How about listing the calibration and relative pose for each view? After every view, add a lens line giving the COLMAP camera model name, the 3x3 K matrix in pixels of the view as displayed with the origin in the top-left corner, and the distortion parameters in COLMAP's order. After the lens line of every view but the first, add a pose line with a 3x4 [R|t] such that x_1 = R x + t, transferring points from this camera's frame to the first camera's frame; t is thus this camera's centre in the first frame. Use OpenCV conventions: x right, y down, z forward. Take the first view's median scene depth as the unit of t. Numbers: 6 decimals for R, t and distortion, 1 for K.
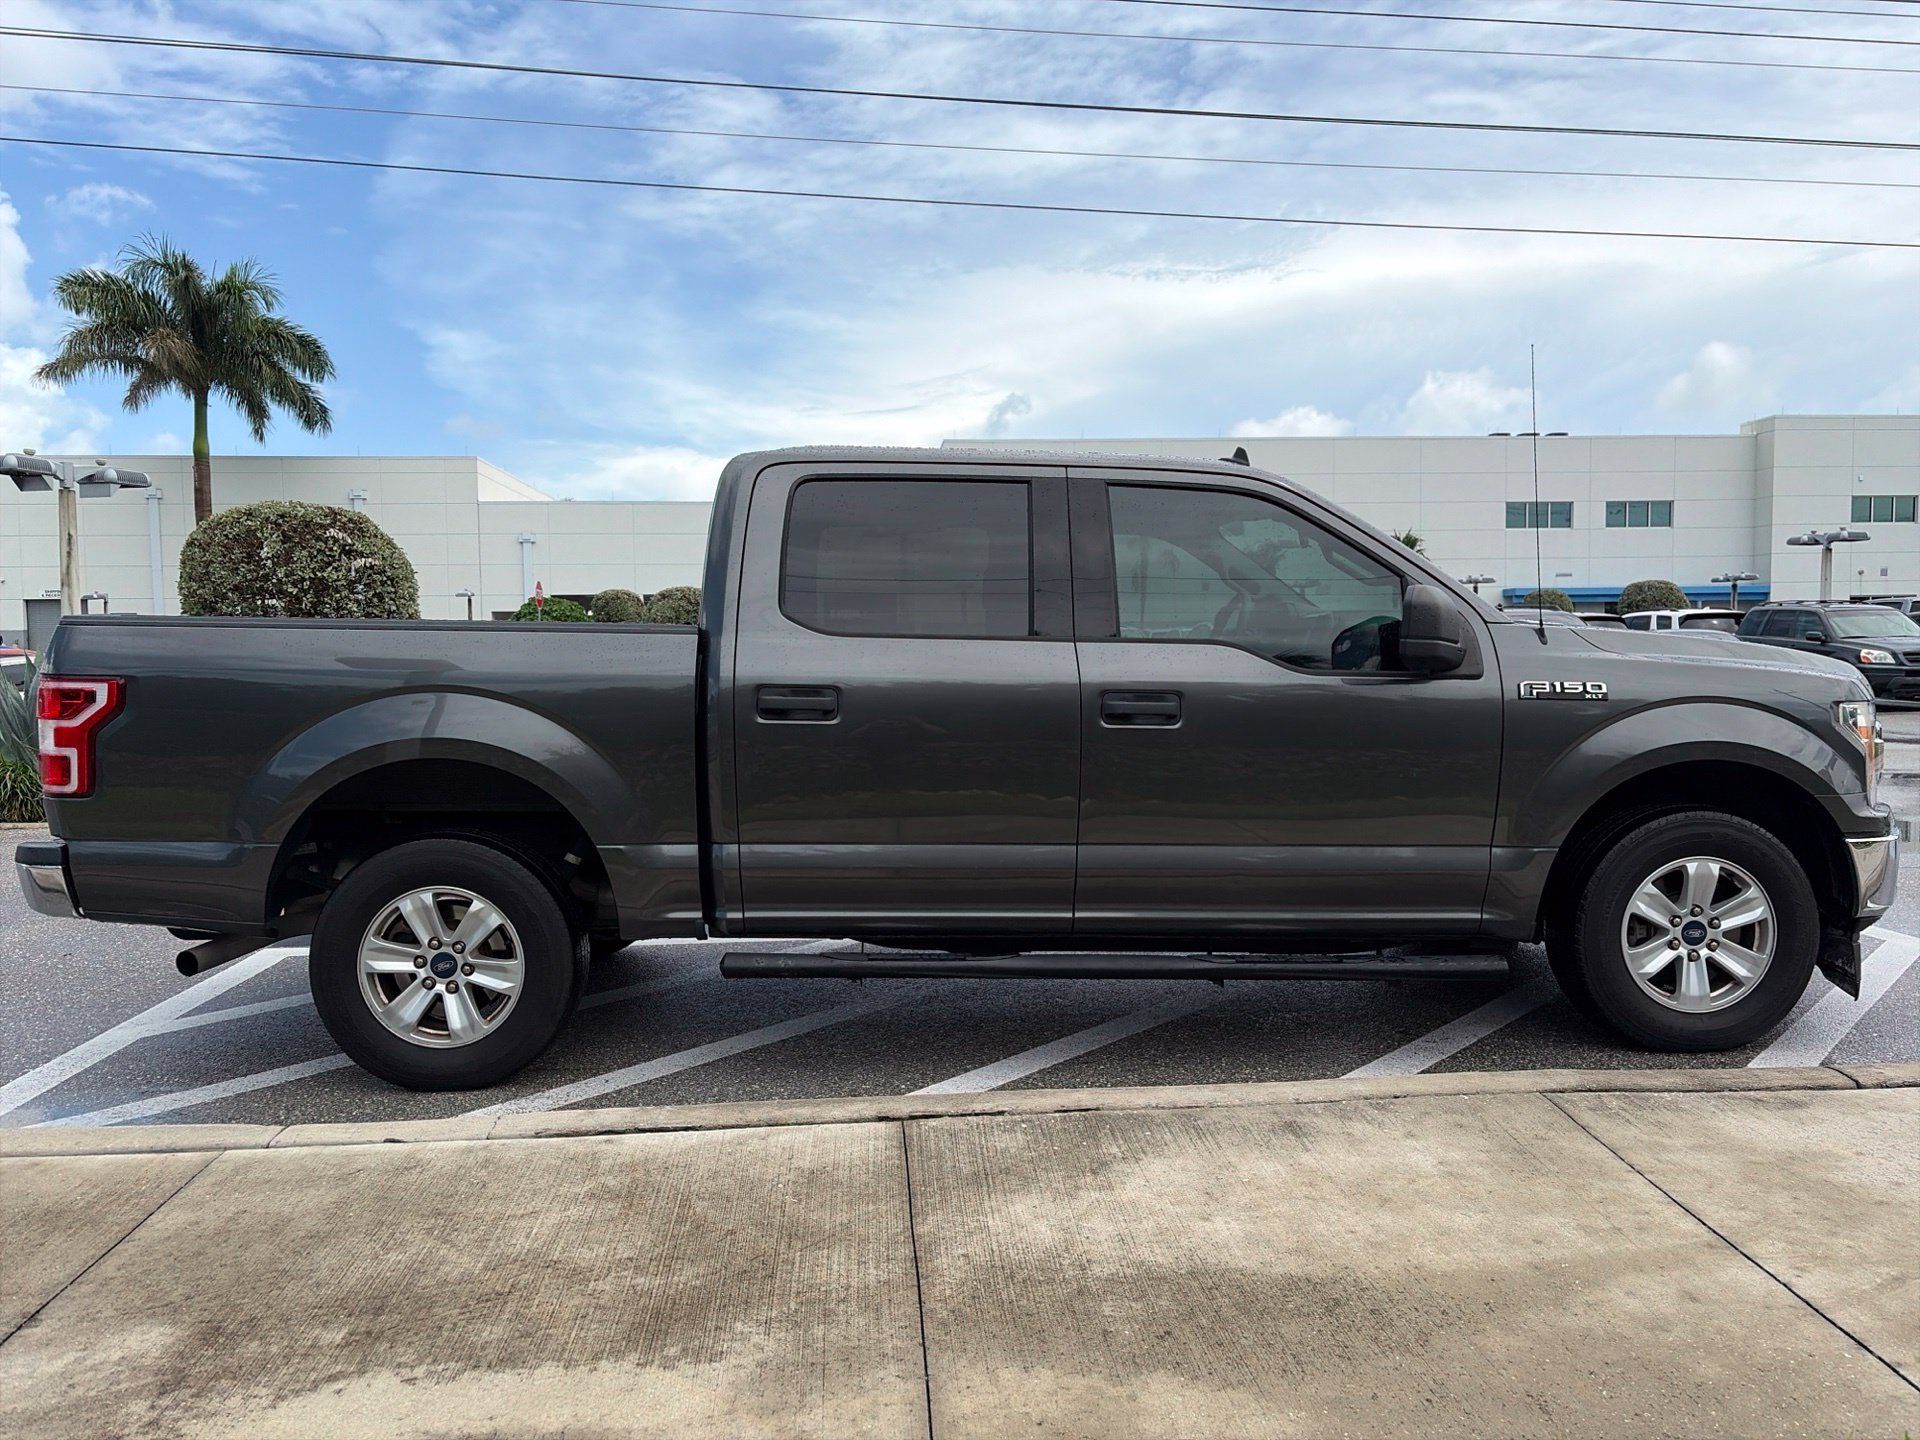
lens RADIAL K [[1445.2, 0, 951.7], [0, 1445.2, 724.4], [0, 0, 1]] dist [0.050265, -0.044735]
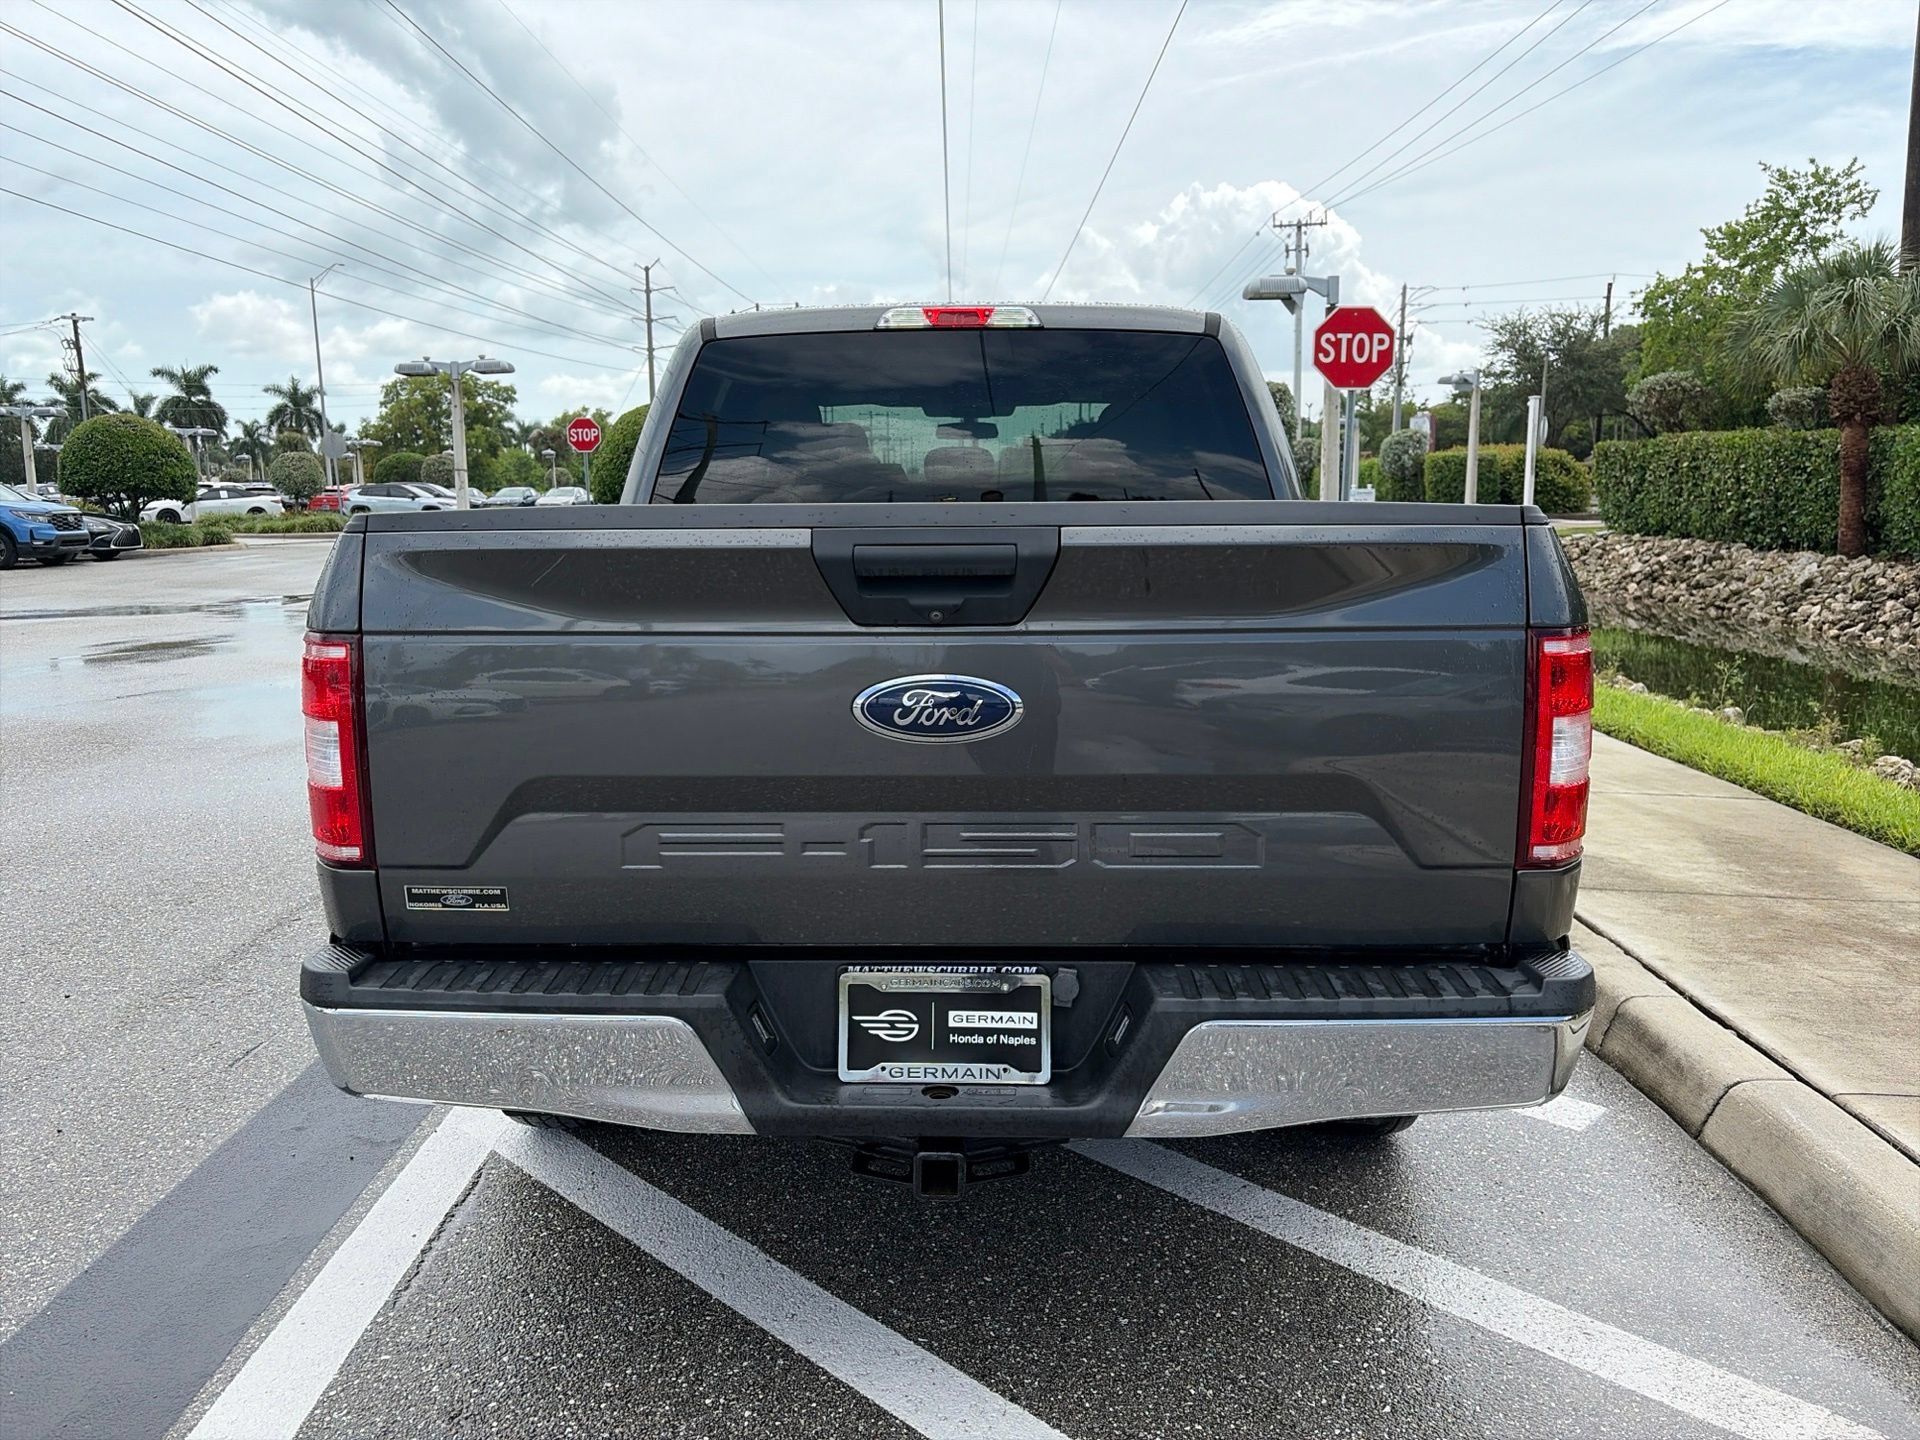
lens RADIAL K [[1445.2, 0, 951.7], [0, 1445.2, 724.4], [0, 0, 1]] dist [0.050265, -0.044735]
pose [[0.076130, -0.151036, 0.985592, -1.111932], [0.063084, 0.987210, 0.146412, -0.085571], [-0.995100, 0.051028, 0.084684, 1.153441]]
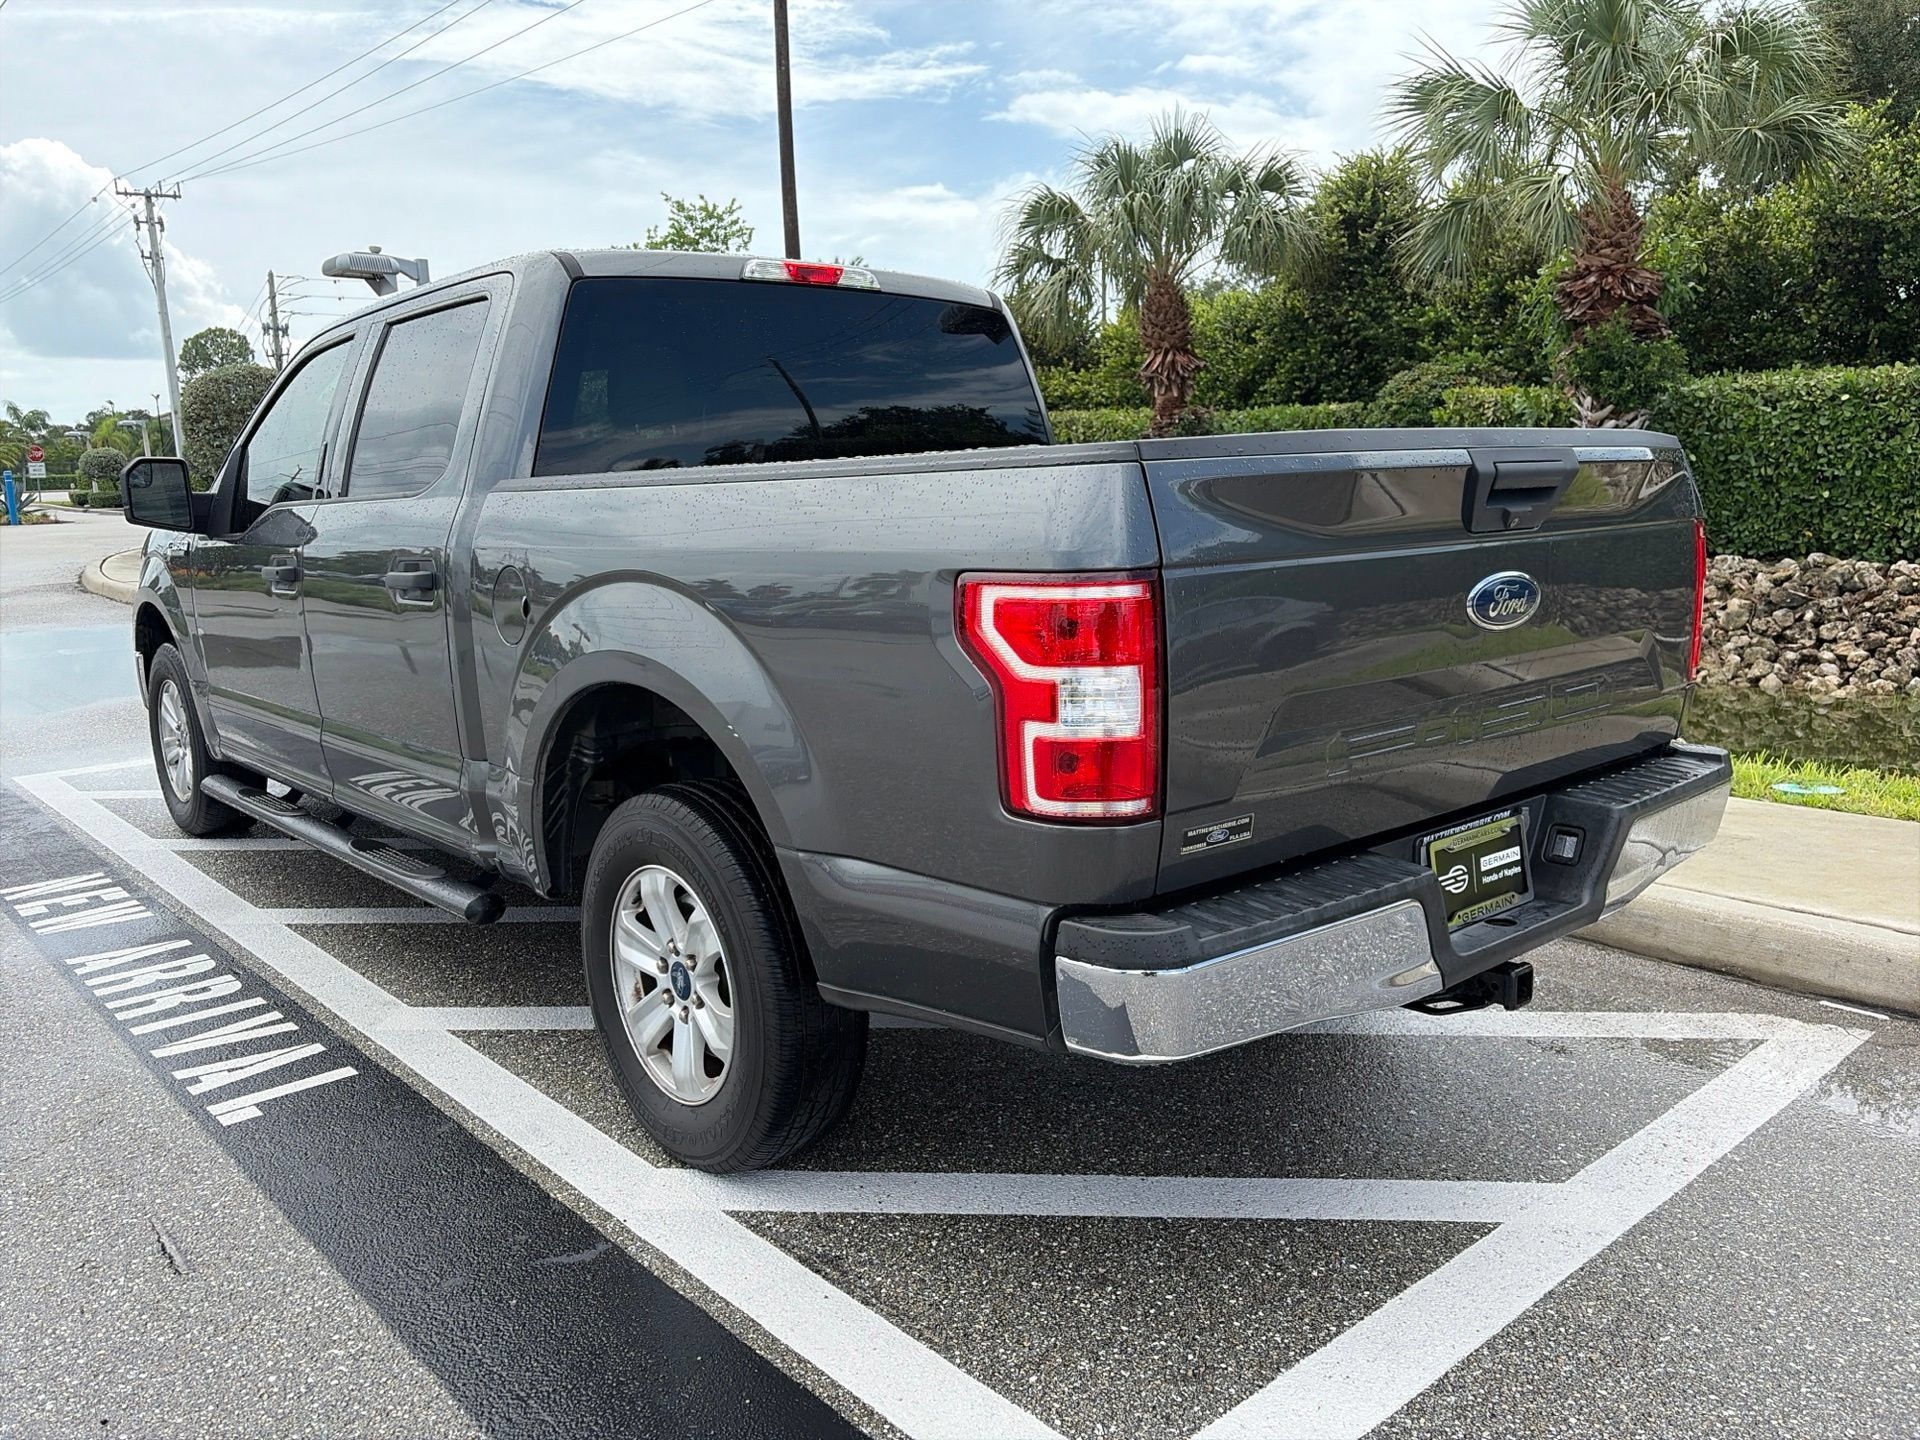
lens RADIAL K [[1445.2, 0, 951.7], [0, 1445.2, 724.4], [0, 0, 1]] dist [0.050265, -0.044735]
pose [[-0.614203, -0.112861, 0.781036, -0.962203], [0.072934, 0.977366, 0.198586, -0.104234], [-0.785770, 0.178936, -0.592070, 1.723759]]
